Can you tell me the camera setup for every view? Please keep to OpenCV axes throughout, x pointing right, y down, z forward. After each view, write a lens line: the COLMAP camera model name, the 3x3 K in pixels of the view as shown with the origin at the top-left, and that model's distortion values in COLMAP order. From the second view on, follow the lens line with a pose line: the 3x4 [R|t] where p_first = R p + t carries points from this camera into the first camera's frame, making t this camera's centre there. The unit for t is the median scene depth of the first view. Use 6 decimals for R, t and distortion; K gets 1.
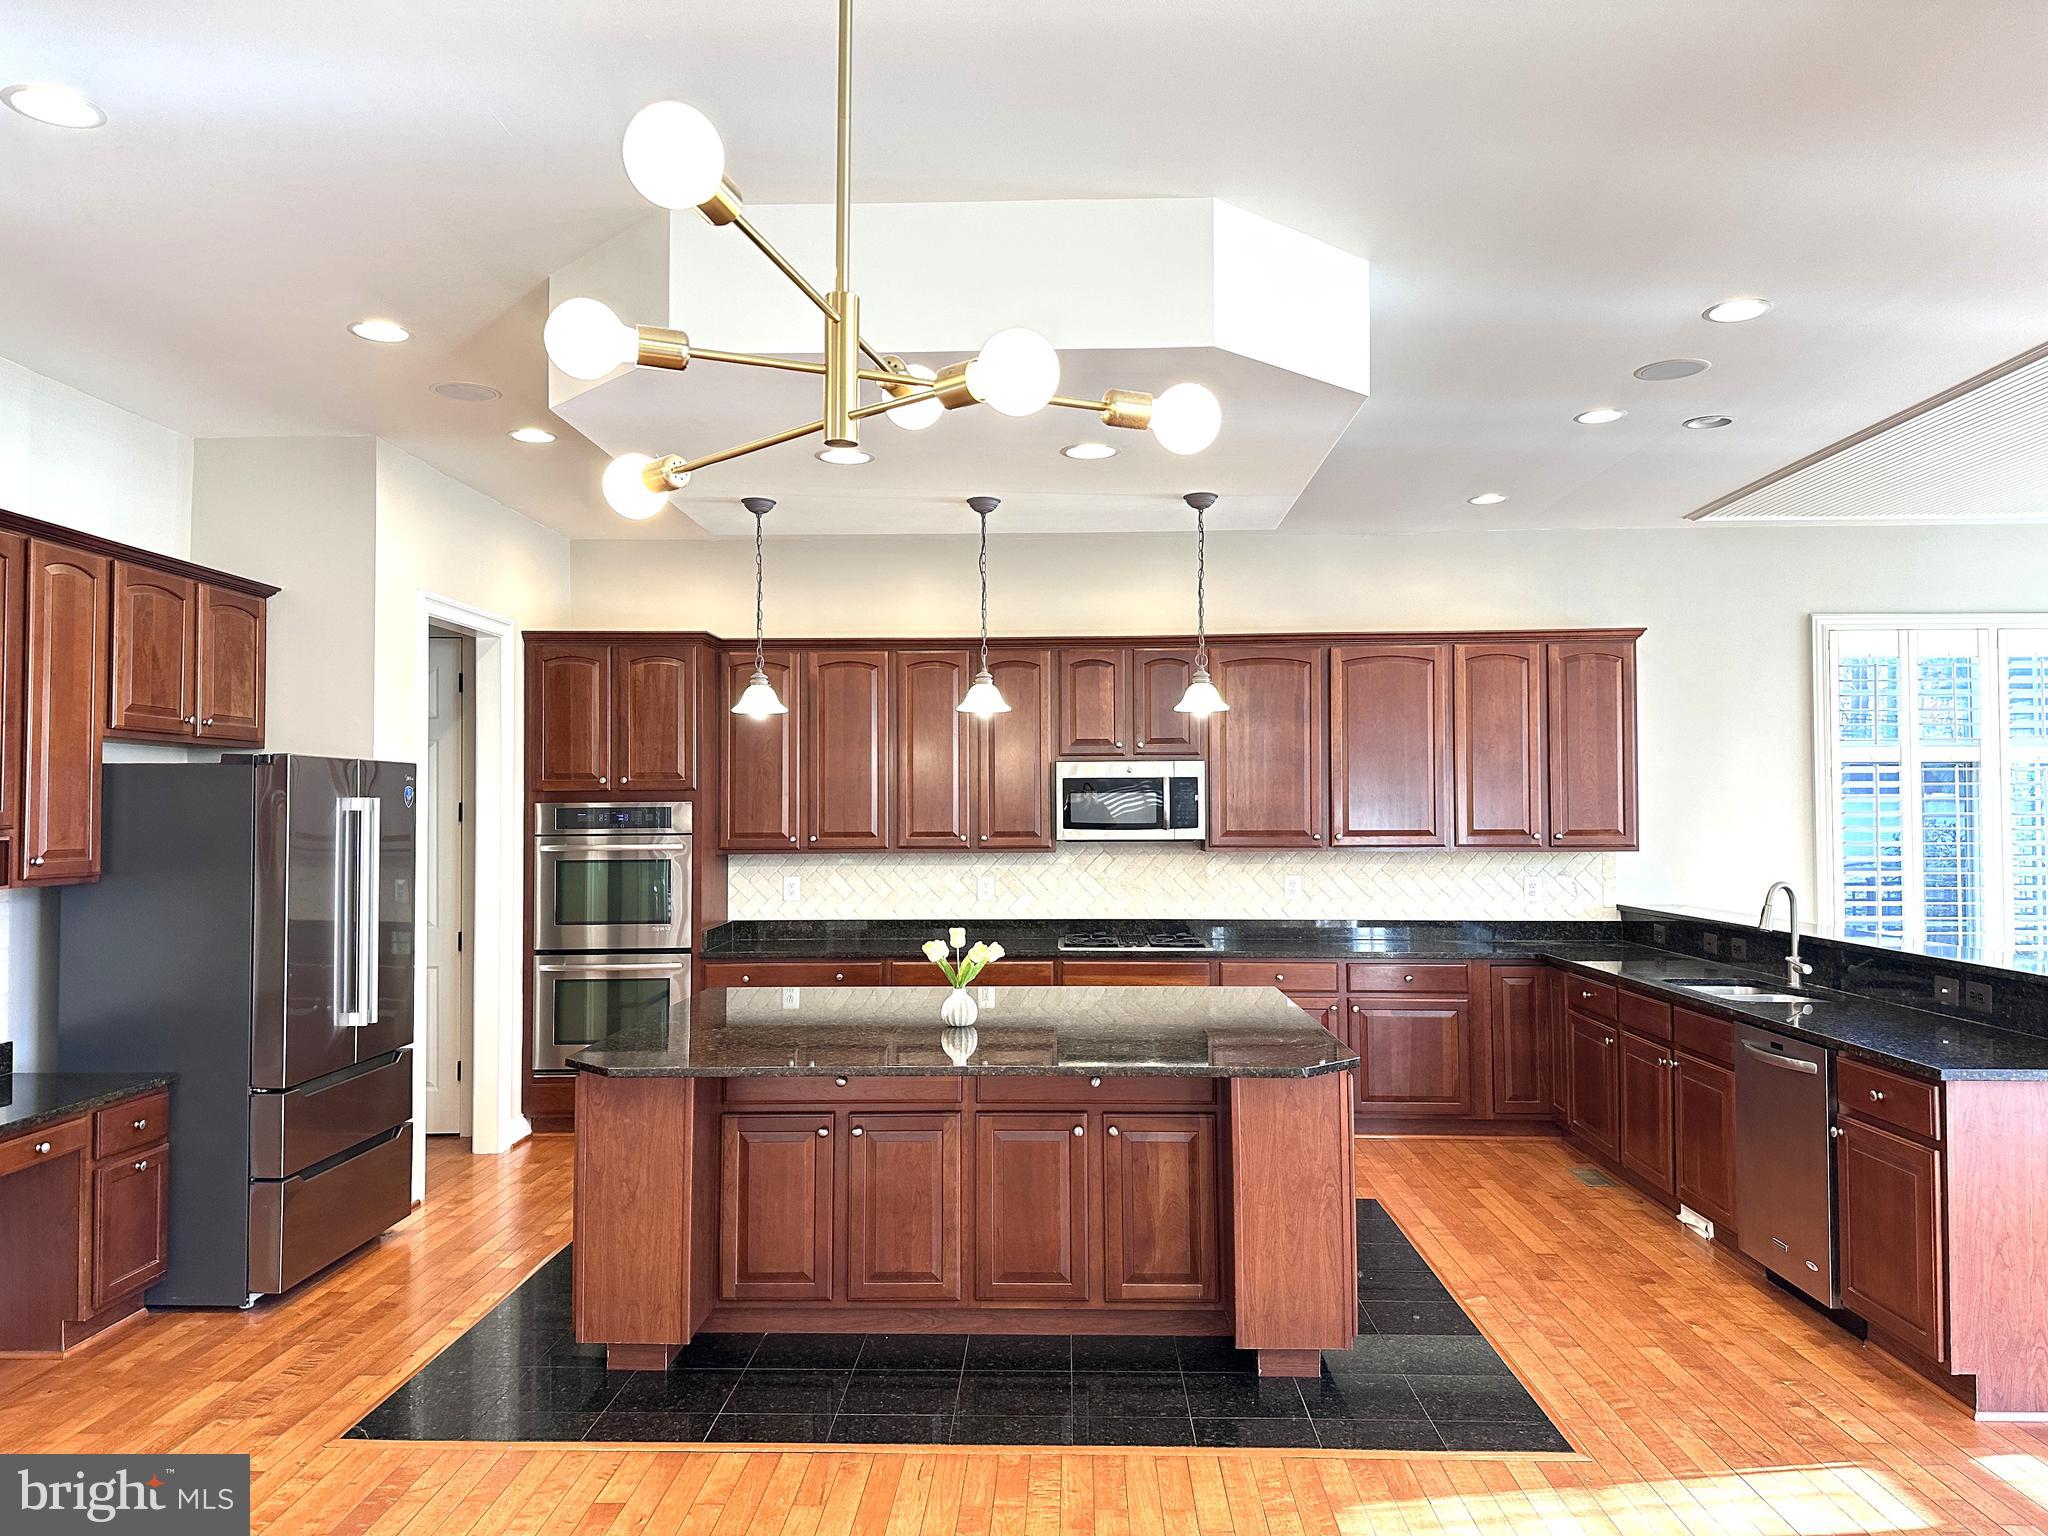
lens RADIAL K [[1450.3, 0, 1024.1], [0, 1450.3, 780.5], [0, 0, 1]] dist [0.041896, -0.042736]
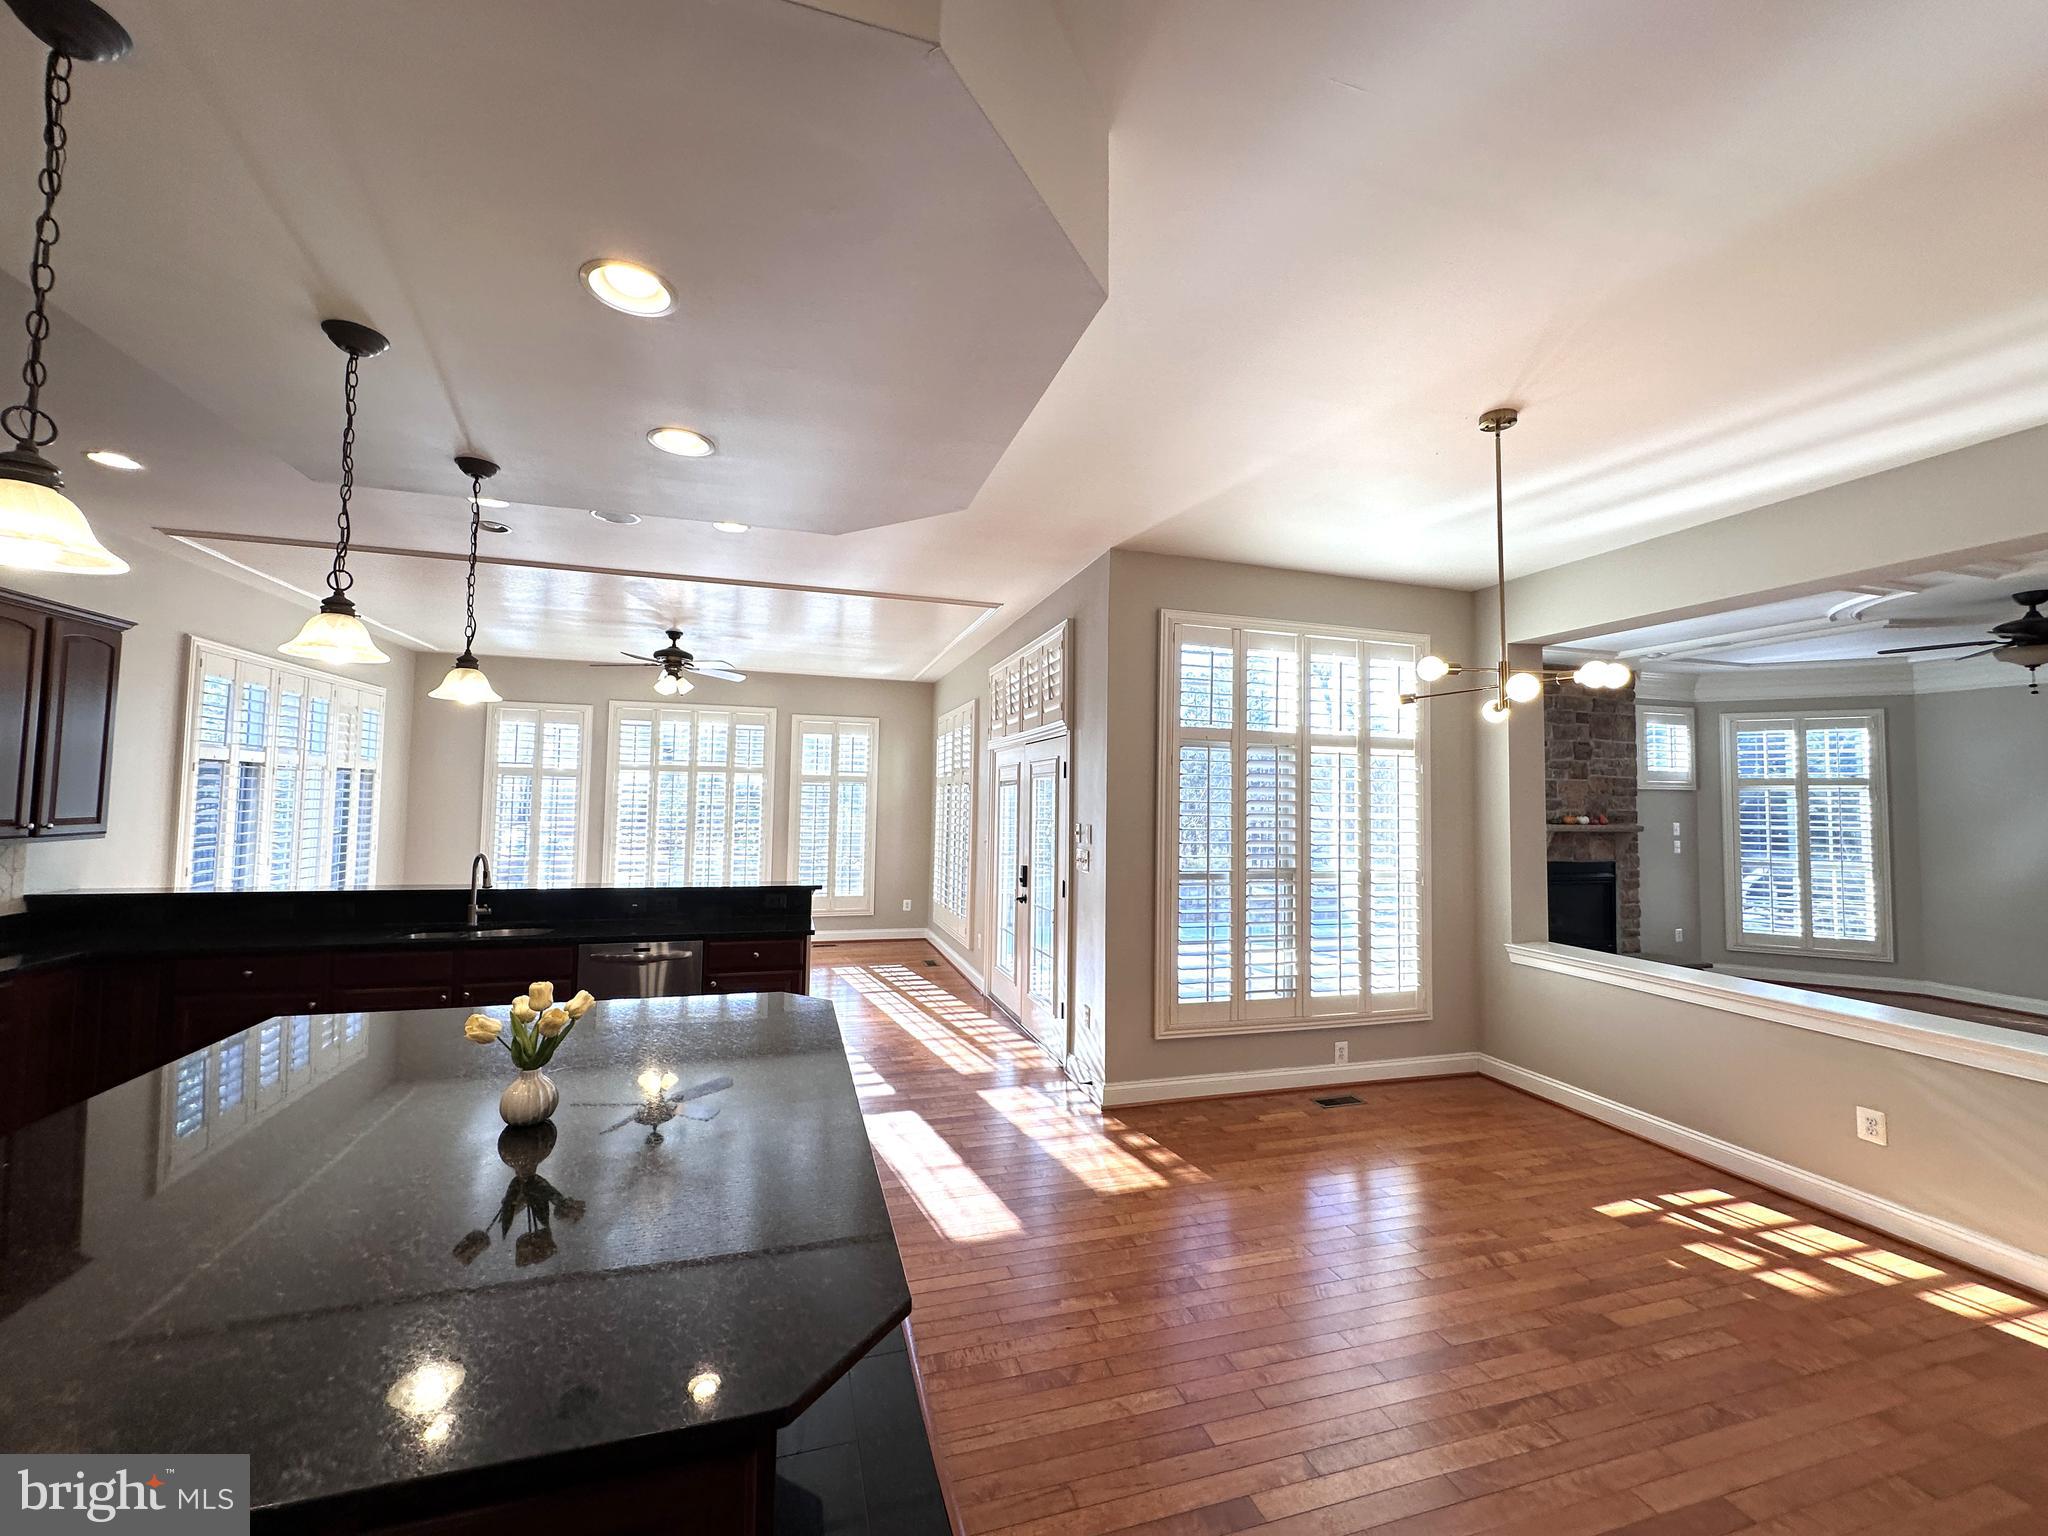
lens RADIAL K [[815.5, 0, 1025.1], [0, 815.5, 760.9], [0, 0, 1]] dist [-0.003731, 0.000910]
pose [[-0.319732, 0.044811, 0.946448, -0.457072], [-0.039454, 0.997385, -0.060551, 0.005570], [-0.946686, -0.056701, -0.317128, 0.805463]]
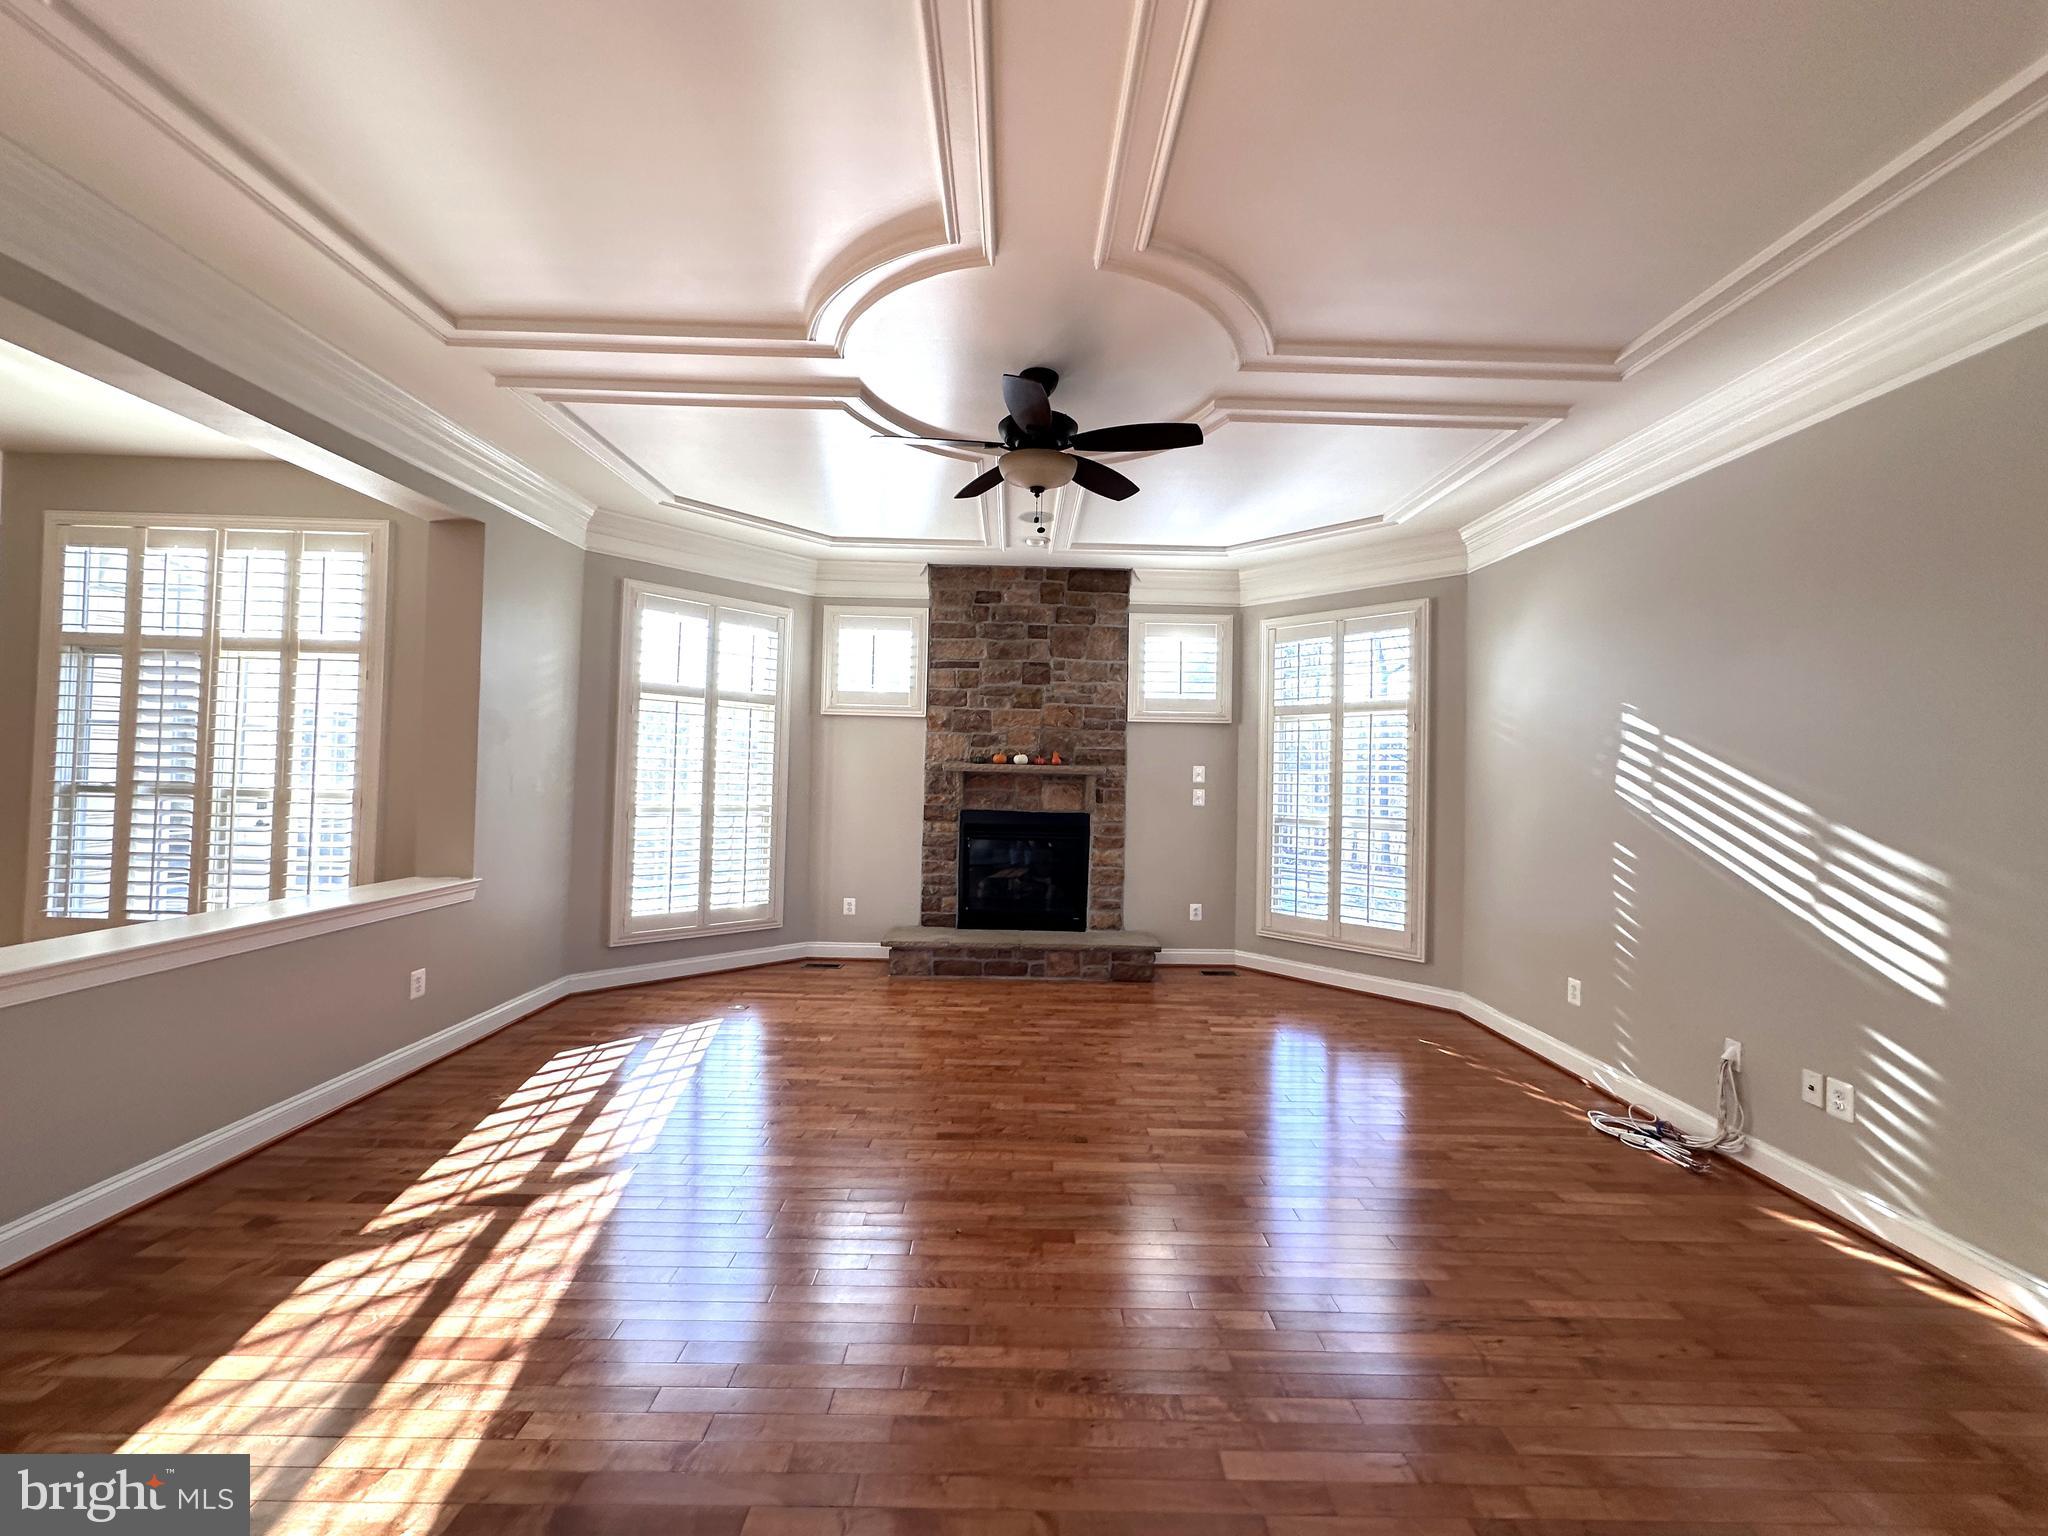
lens RADIAL K [[815.5, 0, 1030.7], [0, 815.5, 759.6], [0, 0, 1]] dist [-0.003731, 0.000910]
pose [[-0.041506, 0.023531, 0.998861, -0.561921], [-0.048911, 0.998476, -0.025554, 0.013723], [-0.997940, -0.049916, -0.040292, -0.610538]]
